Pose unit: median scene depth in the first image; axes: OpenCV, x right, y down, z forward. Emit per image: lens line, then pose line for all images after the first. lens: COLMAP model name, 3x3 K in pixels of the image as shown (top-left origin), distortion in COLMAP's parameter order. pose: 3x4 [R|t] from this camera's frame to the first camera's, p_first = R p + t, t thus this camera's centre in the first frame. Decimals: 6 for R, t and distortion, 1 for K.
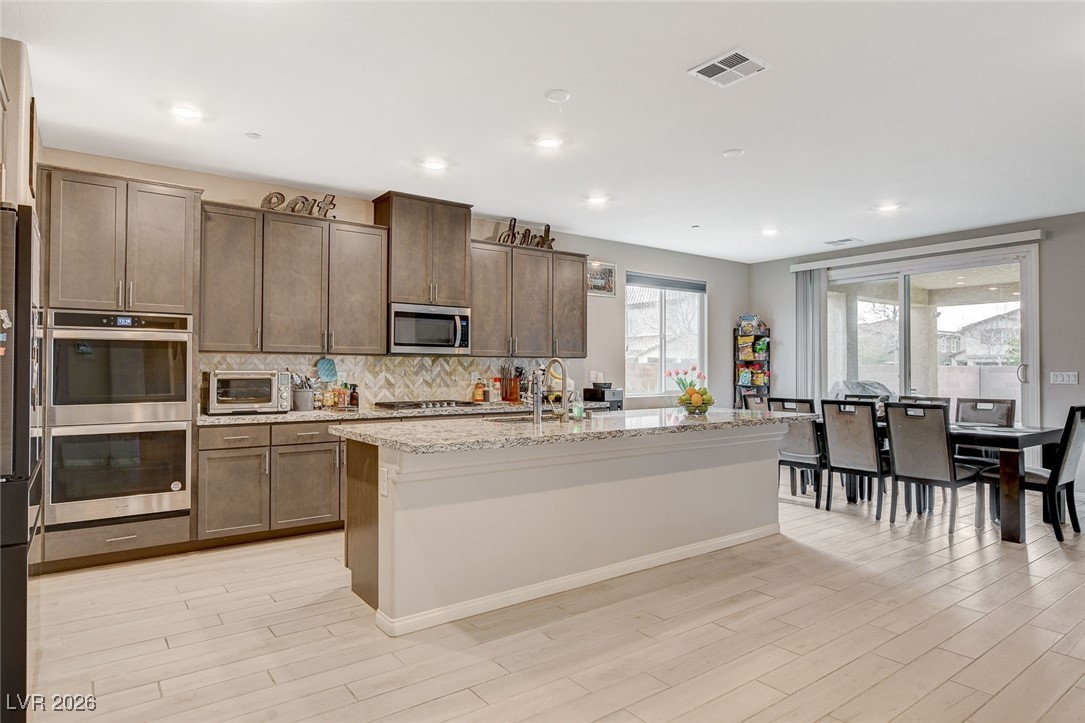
lens RADIAL K [[640.9, 0, 537.6], [0, 640.9, 350.3], [0, 0, 1]] dist [0.009165, 0.004027]
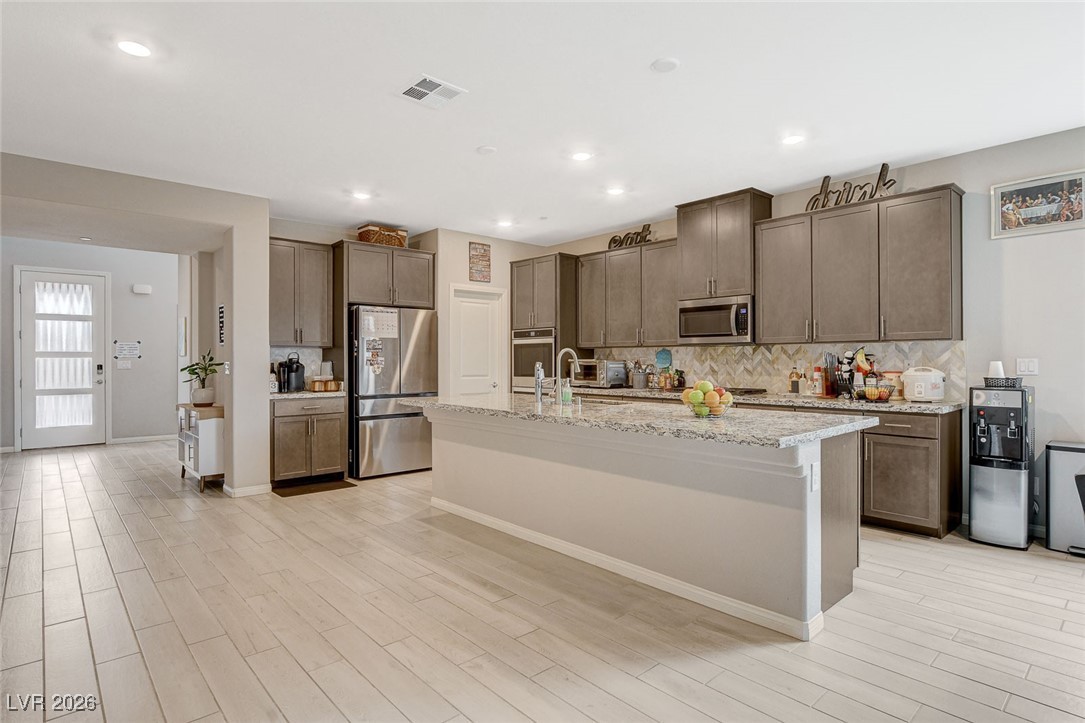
lens RADIAL K [[566.0, 0, 539.4], [0, 566.0, 358.1], [0, 0, 1]] dist [-0.014083, 0.001375]
pose [[0.079234, -0.003345, -0.996850, 0.811750], [0.033195, 0.999449, -0.000715, 0.022708], [0.996303, -0.033033, 0.079301, 0.690277]]
